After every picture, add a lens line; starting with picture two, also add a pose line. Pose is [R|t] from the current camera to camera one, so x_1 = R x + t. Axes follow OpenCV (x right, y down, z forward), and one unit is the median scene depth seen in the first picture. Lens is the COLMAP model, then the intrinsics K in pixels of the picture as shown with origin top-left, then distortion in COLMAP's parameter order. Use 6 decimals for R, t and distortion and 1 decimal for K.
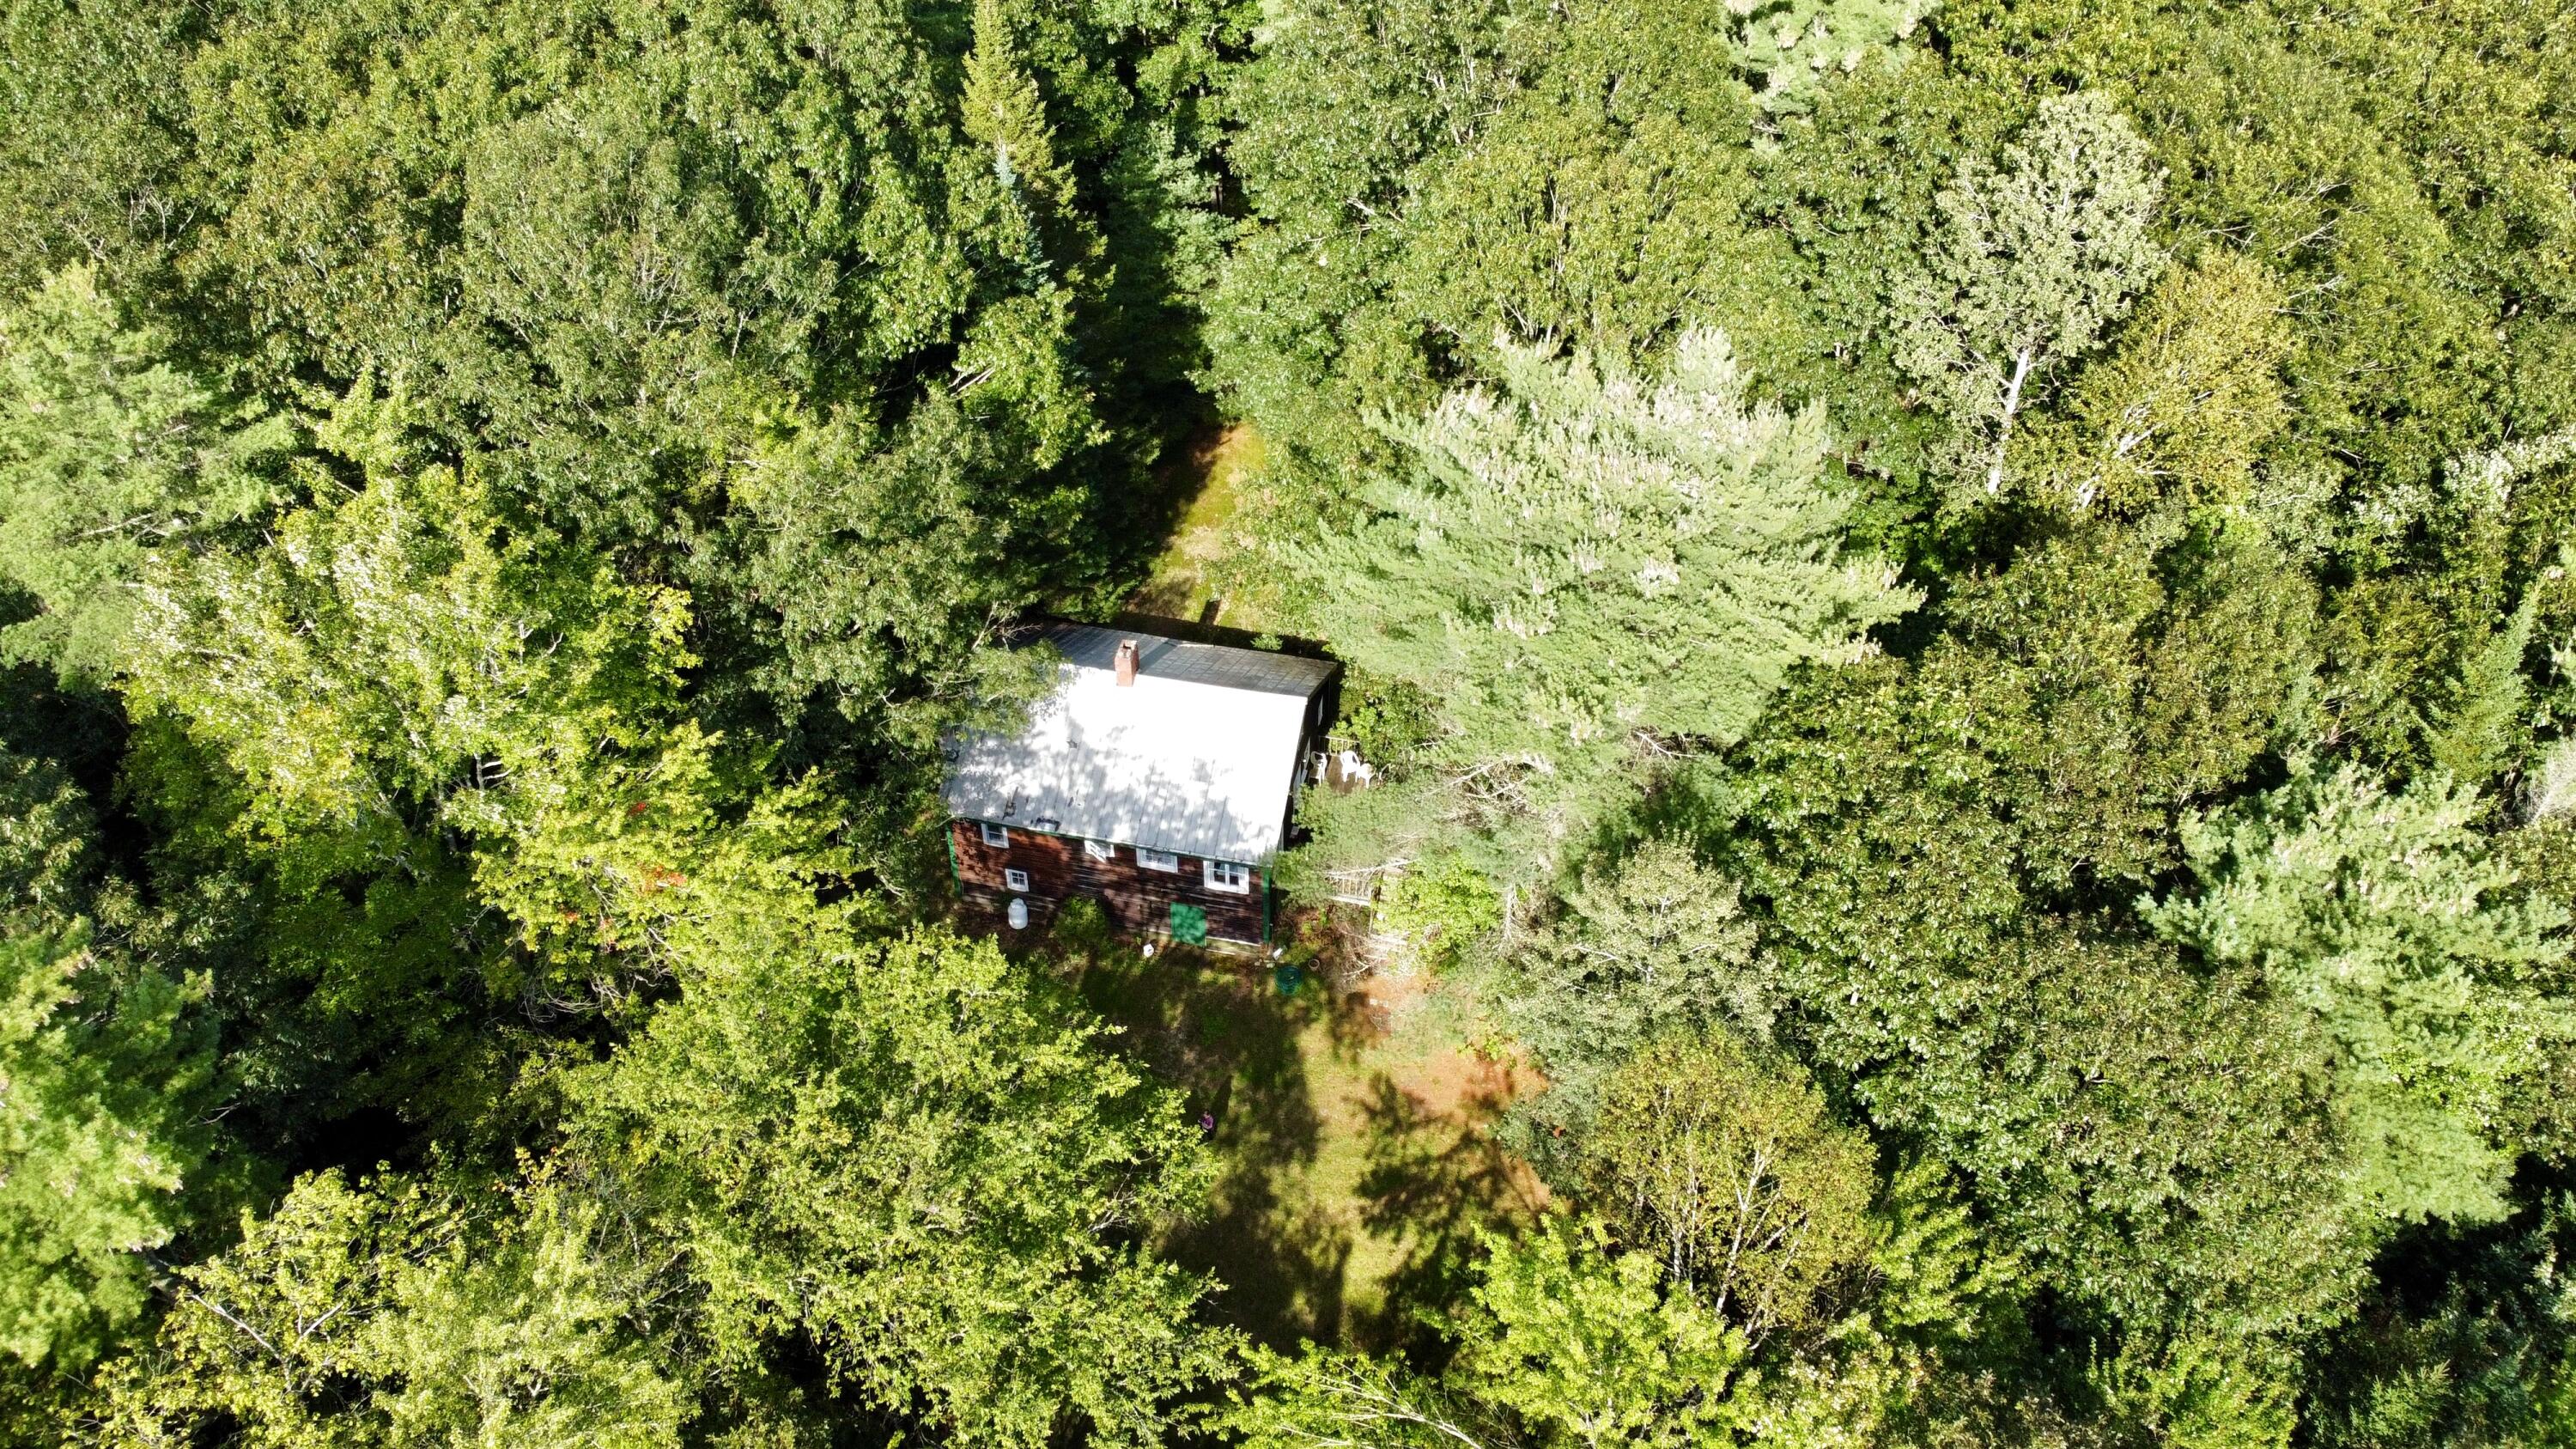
lens RADIAL K [[1954.4, 0, 1288.0], [0, 1954.4, 724.5], [0, 0, 1]] dist [-0.028051, -0.003371]
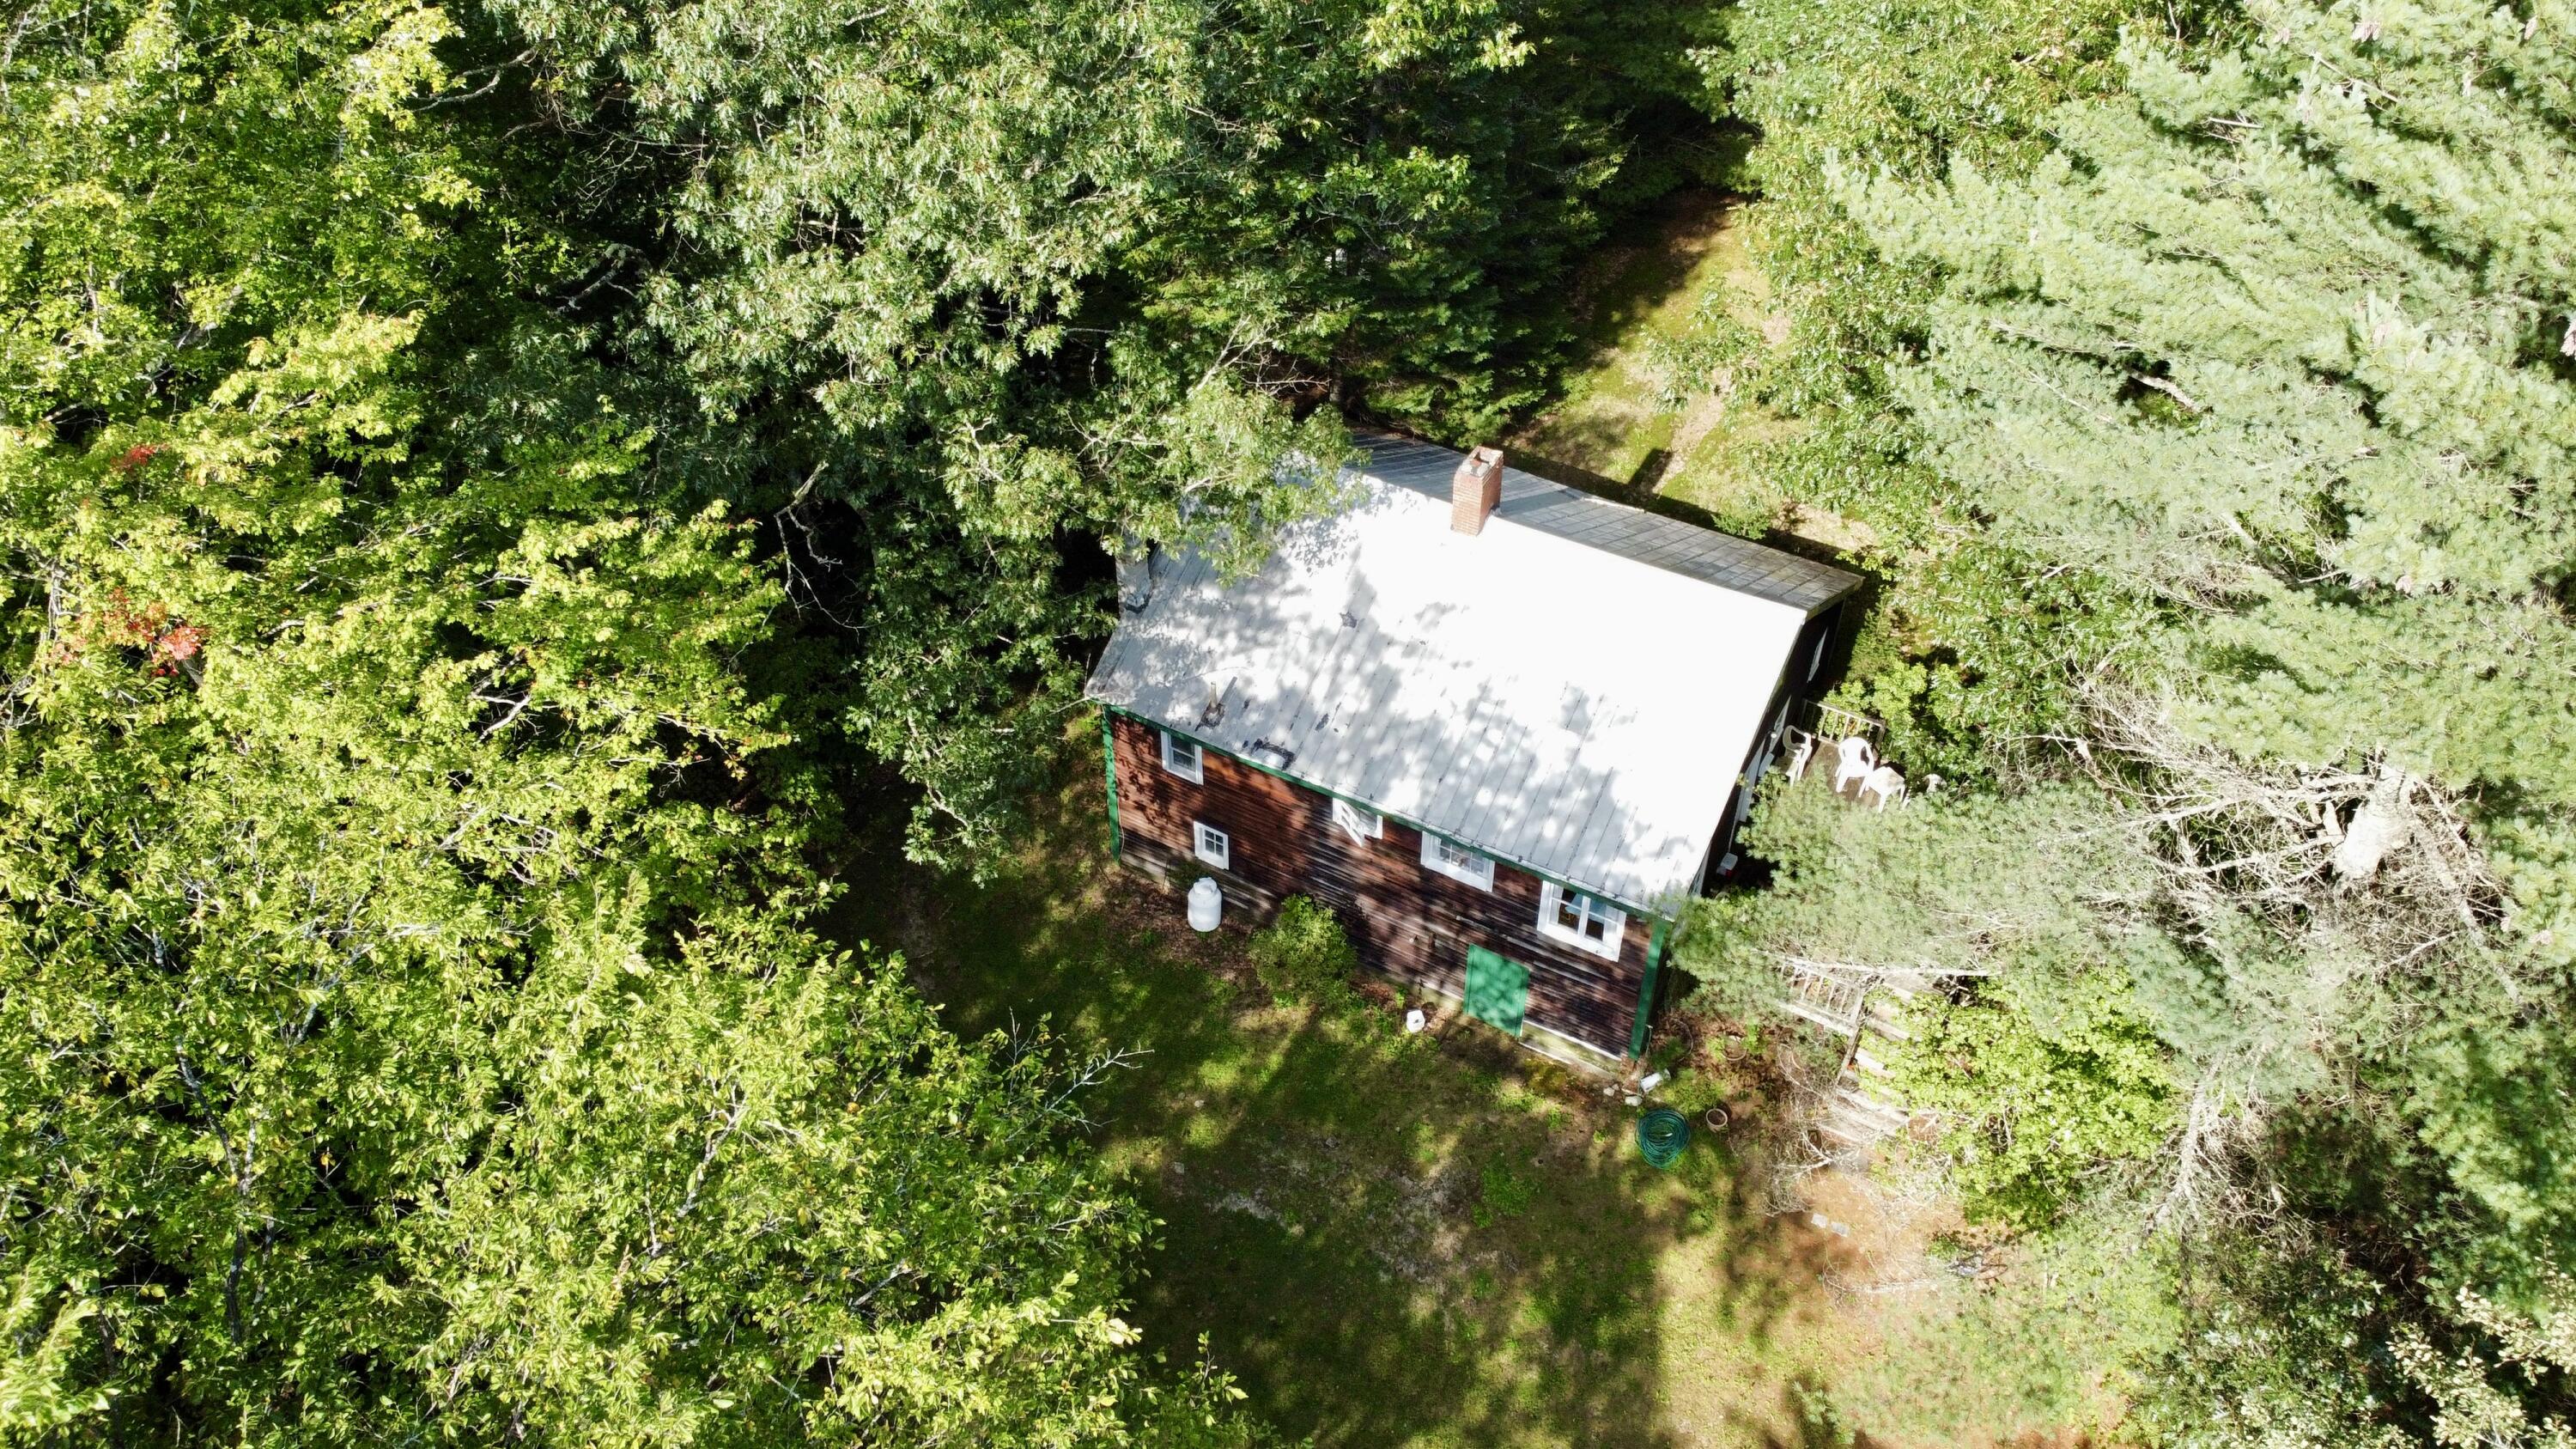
lens RADIAL K [[1954.4, 0, 1288.0], [0, 1954.4, 724.5], [0, 0, 1]] dist [-0.028051, -0.003371]
pose [[0.958683, 0.192267, -0.209667, -0.007681], [-0.192550, 0.981098, 0.019258, 0.031474], [0.209407, 0.021909, 0.977583, 0.468265]]
